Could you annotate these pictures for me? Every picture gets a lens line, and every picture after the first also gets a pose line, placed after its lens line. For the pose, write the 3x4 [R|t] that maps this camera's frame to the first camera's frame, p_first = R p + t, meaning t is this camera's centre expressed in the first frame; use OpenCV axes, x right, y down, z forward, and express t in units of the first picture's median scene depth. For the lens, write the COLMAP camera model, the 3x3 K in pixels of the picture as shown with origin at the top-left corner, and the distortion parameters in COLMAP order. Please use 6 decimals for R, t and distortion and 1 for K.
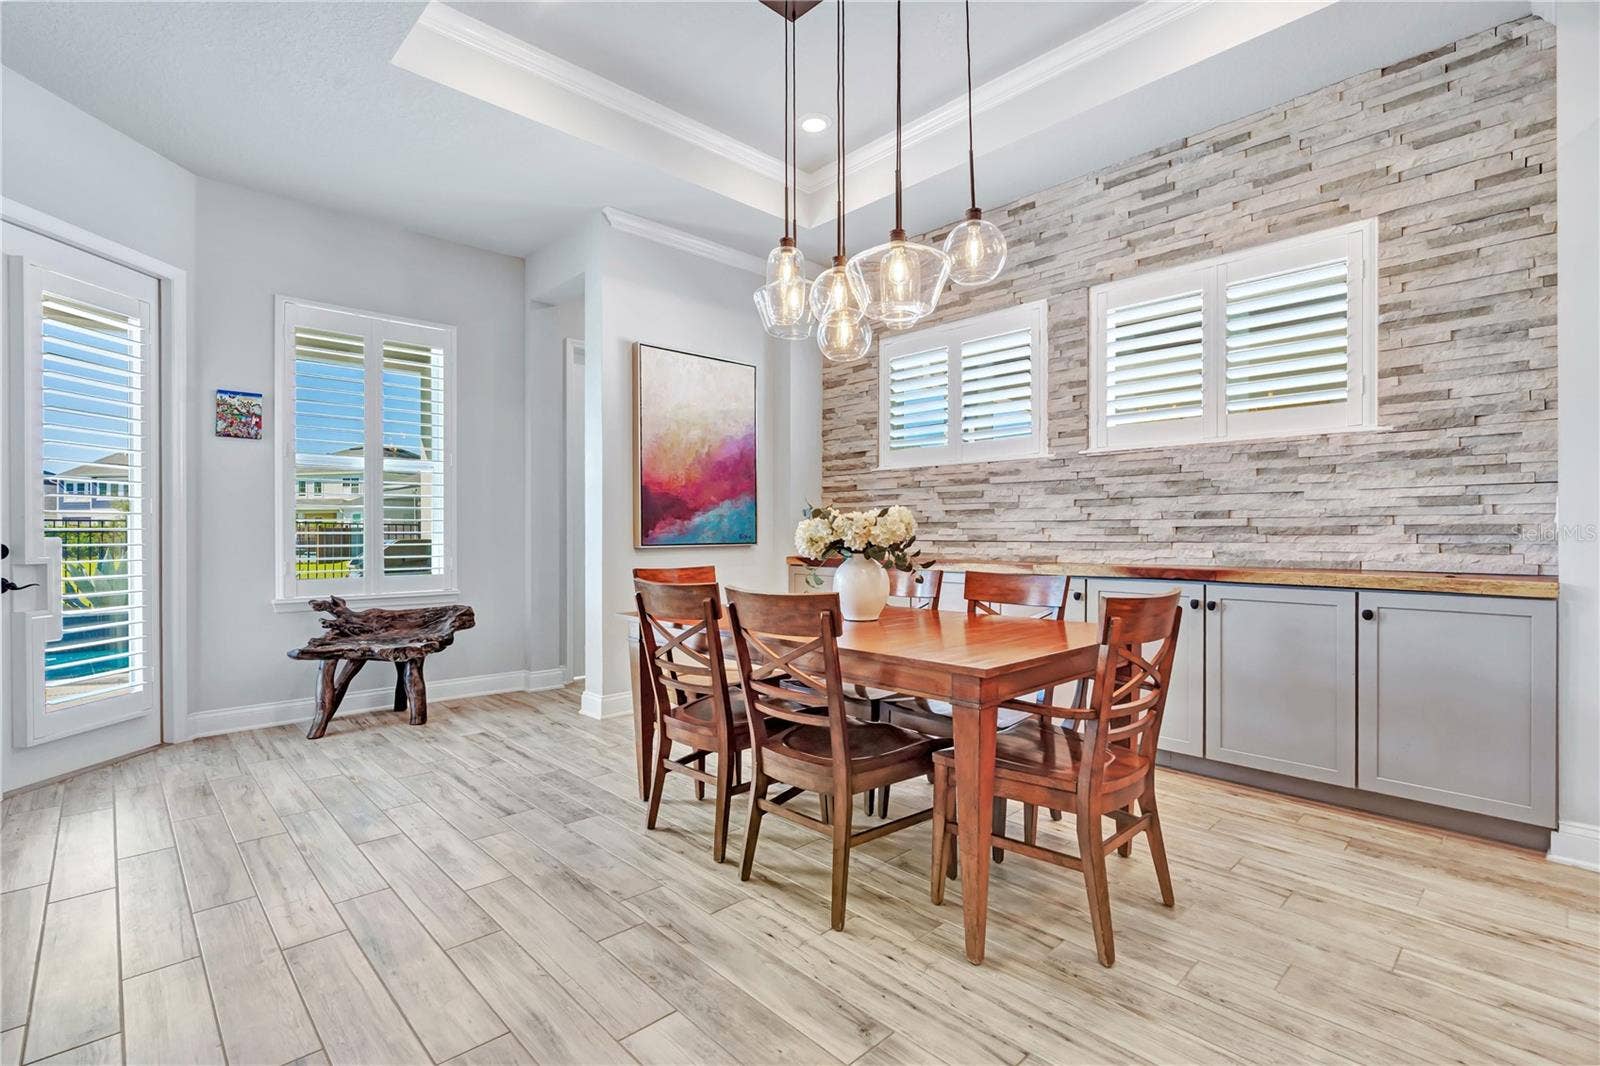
lens RADIAL K [[767.4, 0, 797.9], [0, 767.4, 534.6], [0, 0, 1]] dist [-0.005768, -0.000459]
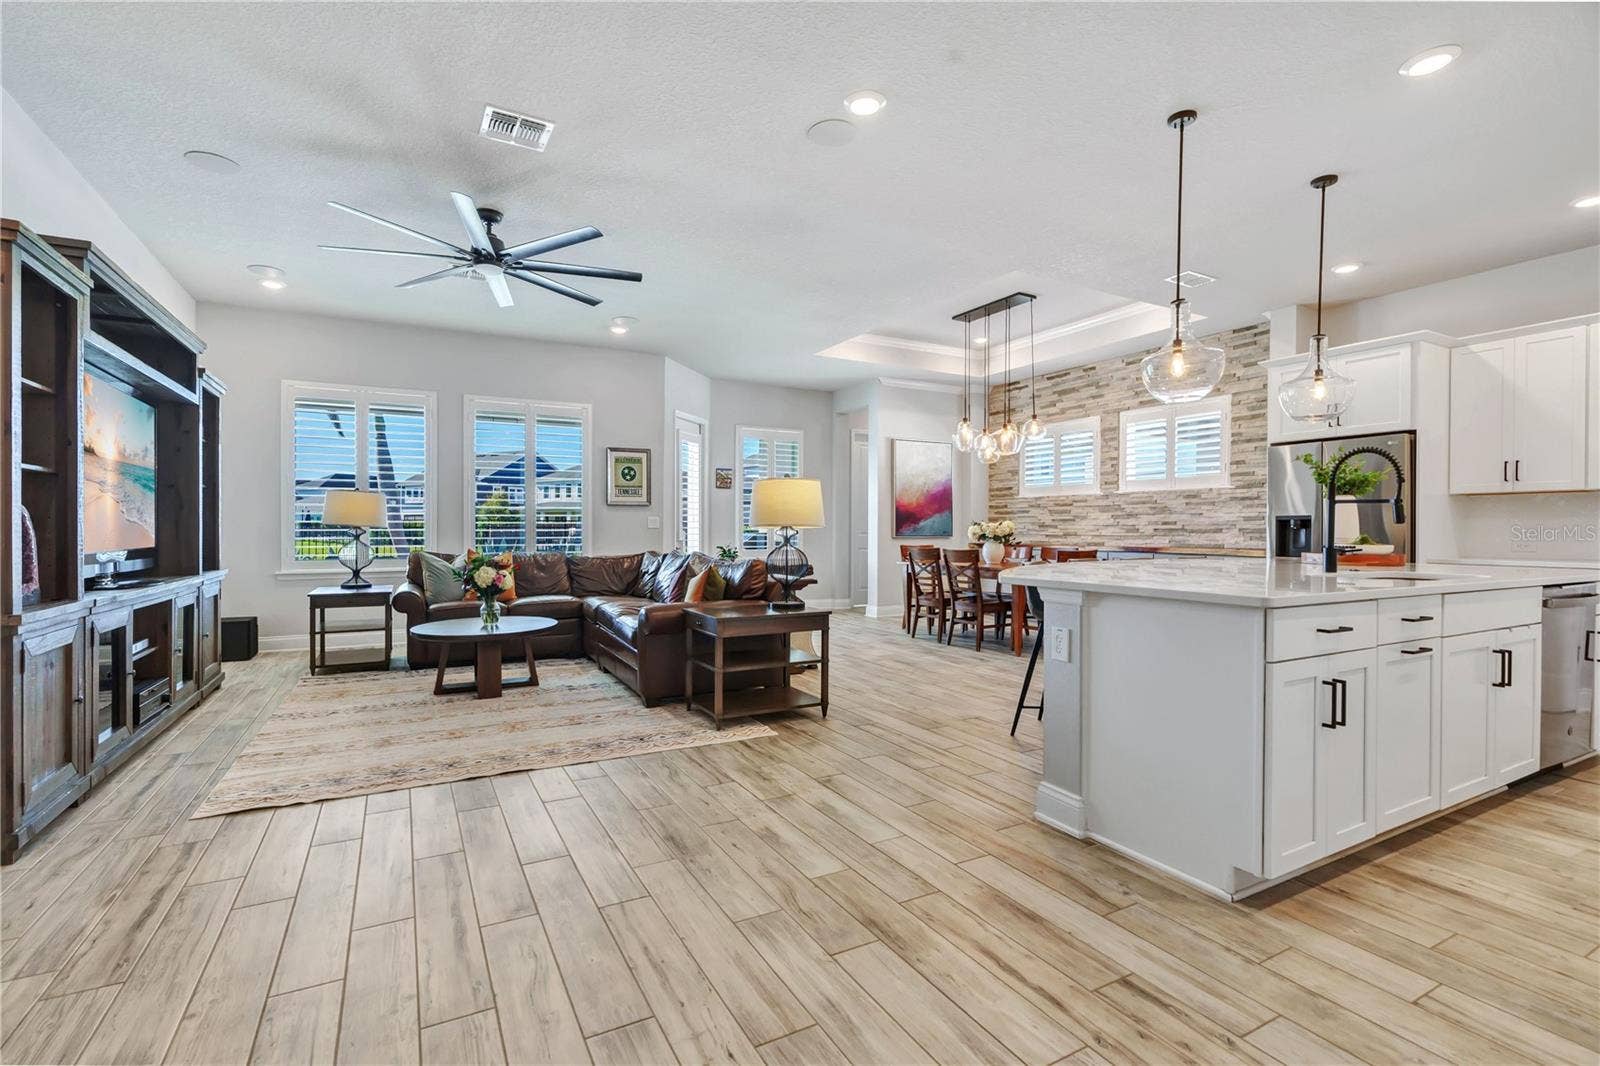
lens RADIAL K [[795.6, 0, 758.9], [0, 795.6, 536.9], [0, 0, 1]] dist [0.002732, 0.000055]
pose [[0.958638, 0.005947, -0.284567, 0.063949], [-0.003589, 0.999955, 0.008809, -0.002674], [0.284606, -0.007424, 0.958616, -1.353104]]
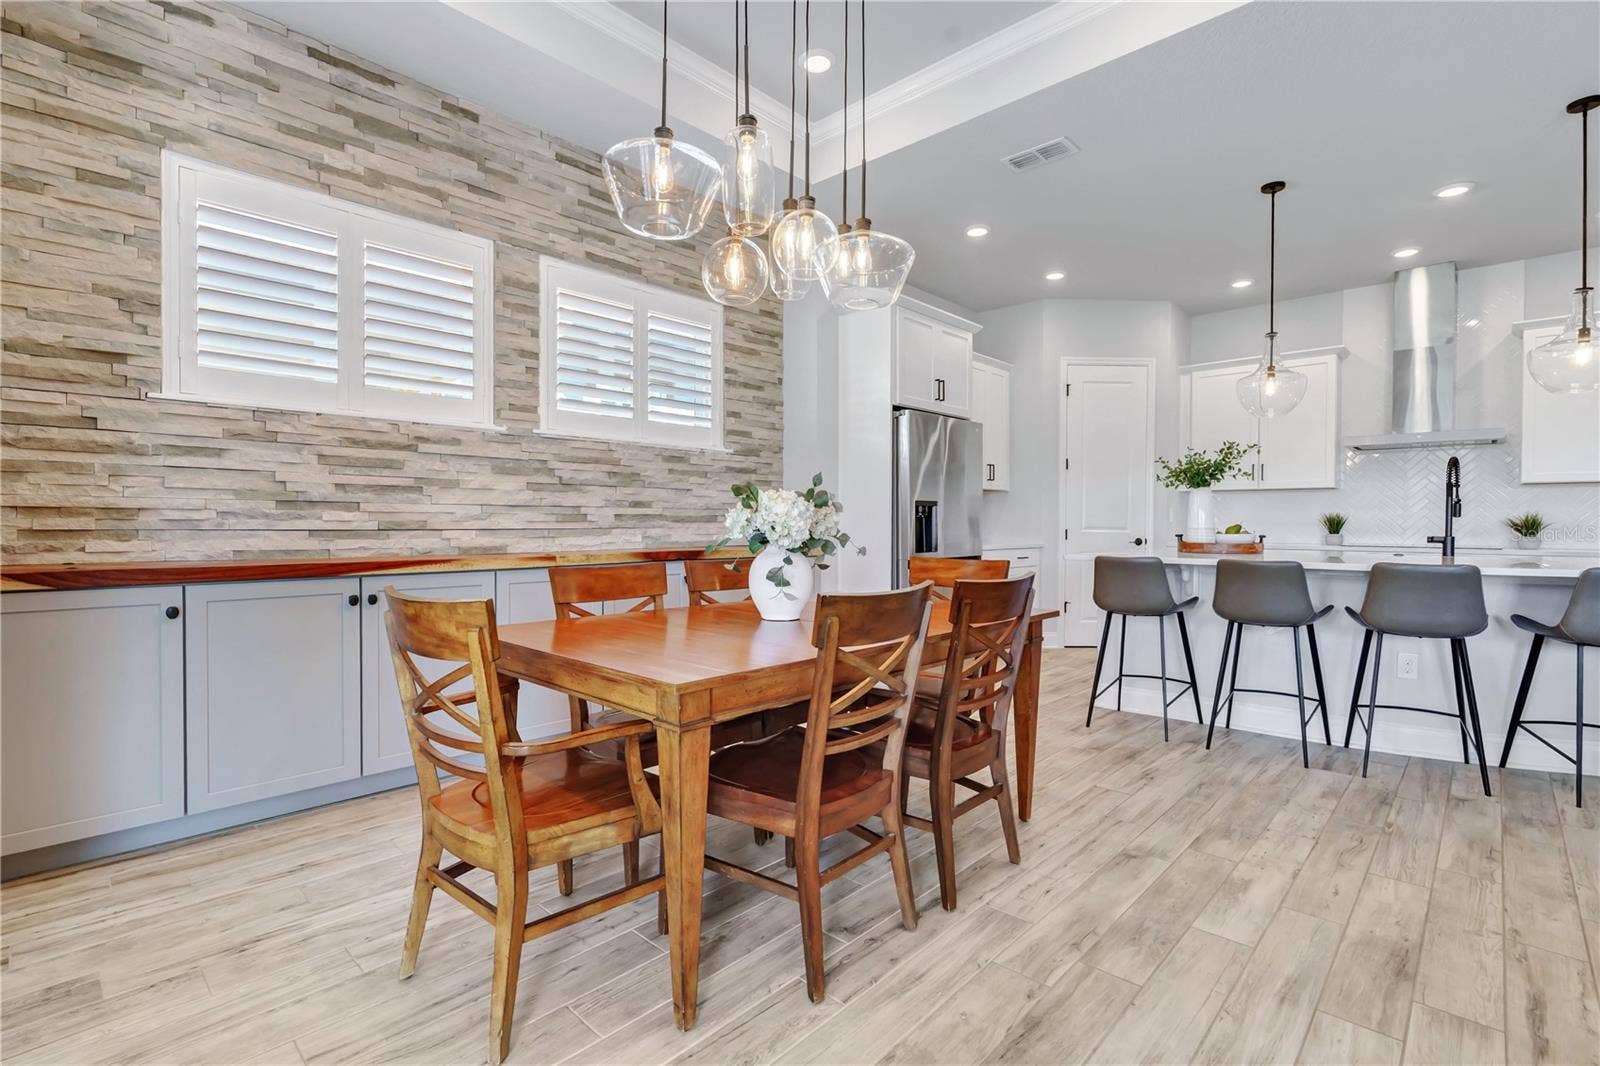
lens RADIAL K [[767.4, 0, 798.3], [0, 767.4, 532.6], [0, 0, 1]] dist [-0.005768, -0.000459]
pose [[-0.090107, -0.010715, 0.995874, -0.582289], [0.000280, 0.999942, 0.010784, 0.003864], [-0.995932, 0.001250, -0.090099, 0.786213]]
